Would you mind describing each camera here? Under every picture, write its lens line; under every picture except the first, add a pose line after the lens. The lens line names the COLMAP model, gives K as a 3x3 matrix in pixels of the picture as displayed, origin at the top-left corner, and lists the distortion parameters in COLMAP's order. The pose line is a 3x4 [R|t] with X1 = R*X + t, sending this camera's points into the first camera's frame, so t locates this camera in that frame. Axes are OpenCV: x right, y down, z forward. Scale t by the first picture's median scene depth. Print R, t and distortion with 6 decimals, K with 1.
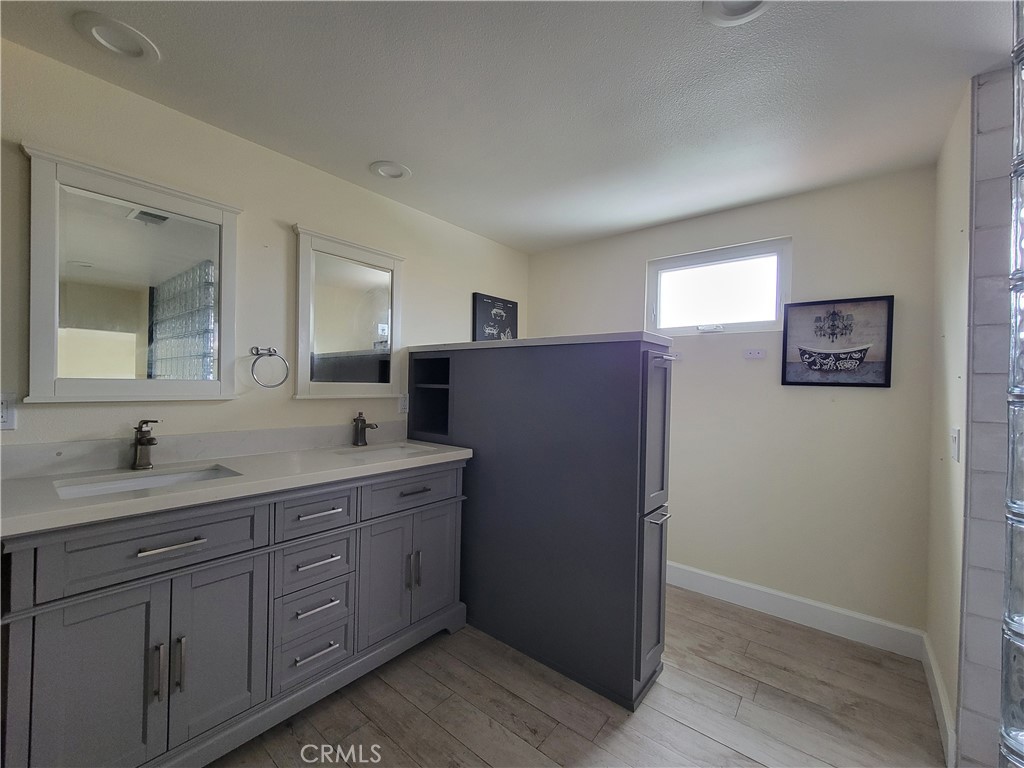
lens RADIAL K [[418.8, 0, 504.7], [0, 418.8, 388.2], [0, 0, 1]] dist [-0.000961, 0.000247]
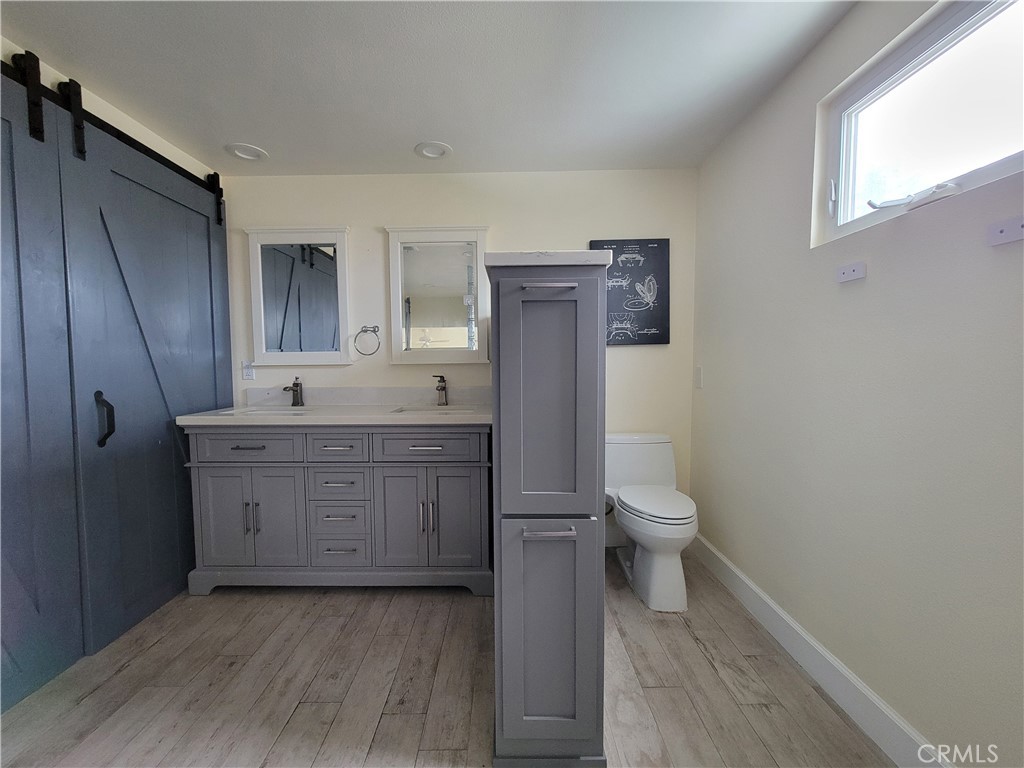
lens RADIAL K [[418.8, 0, 509.8], [0, 418.8, 387.8], [0, 0, 1]] dist [-0.000961, 0.000247]
pose [[0.633160, 0.021938, -0.773710, 0.718183], [0.013077, 0.999152, 0.039033, 0.052710], [0.773911, -0.034832, 0.632336, 0.463091]]
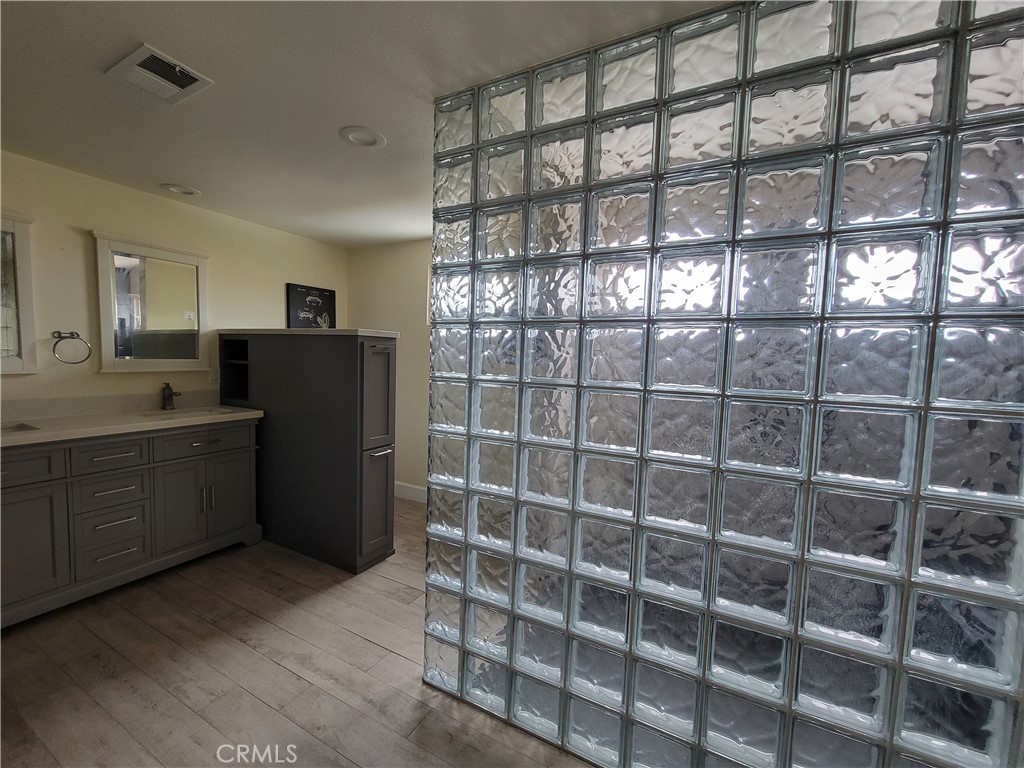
lens RADIAL K [[418.8, 0, 506.3], [0, 418.8, 387.3], [0, 0, 1]] dist [-0.000961, 0.000247]
pose [[0.980093, -0.005358, 0.198465, 0.441242], [-0.008755, 0.997497, 0.070166, -0.028687], [-0.198344, -0.070506, 0.977593, -0.468855]]
